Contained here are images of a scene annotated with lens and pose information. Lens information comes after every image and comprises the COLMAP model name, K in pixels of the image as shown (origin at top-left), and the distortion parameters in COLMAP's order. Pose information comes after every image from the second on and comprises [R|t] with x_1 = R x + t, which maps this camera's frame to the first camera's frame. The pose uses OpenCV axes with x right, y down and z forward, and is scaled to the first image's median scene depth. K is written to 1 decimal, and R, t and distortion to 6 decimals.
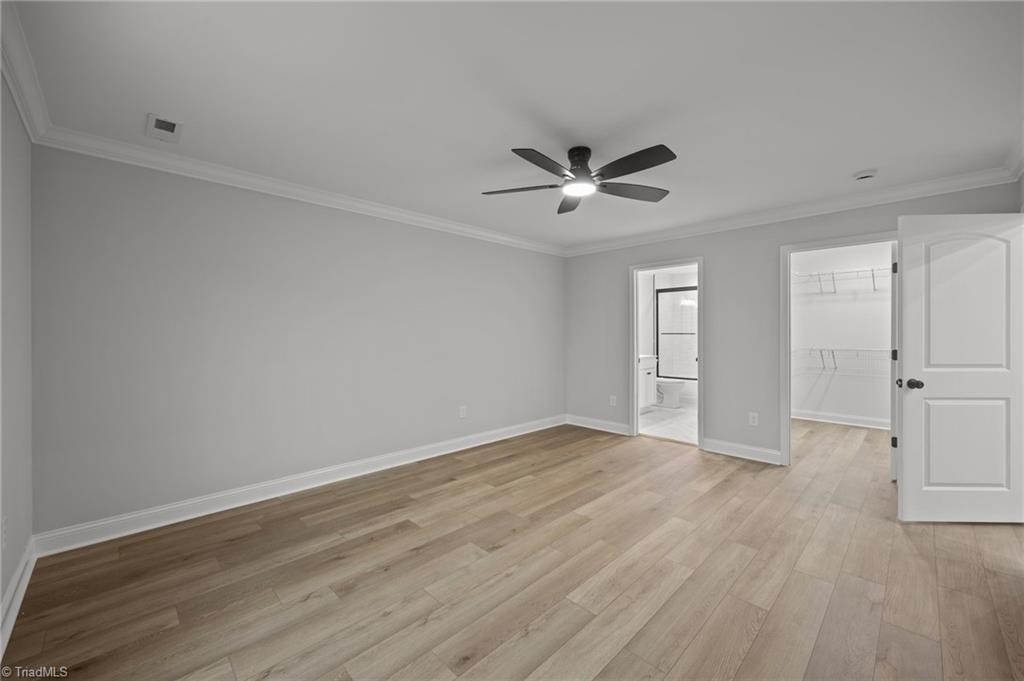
lens RADIAL K [[401.5, 0, 514.8], [0, 401.5, 310.1], [0, 0, 1]] dist [0.000187, 0.000124]
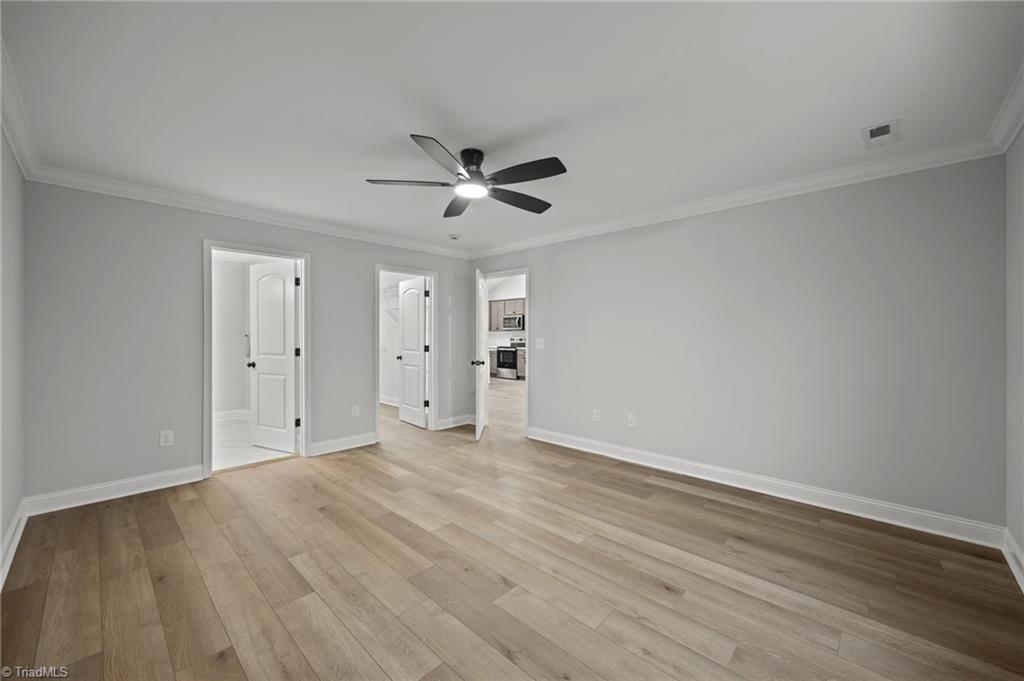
lens RADIAL K [[393.5, 0, 513.2], [0, 393.5, 334.2], [0, 0, 1]] dist [0.000206, 0.000150]
pose [[-0.026628, 0.002582, 0.999642, -0.789406], [-0.058939, 0.998253, -0.004149, 0.050544], [-0.997906, -0.059029, -0.026429, 0.906038]]
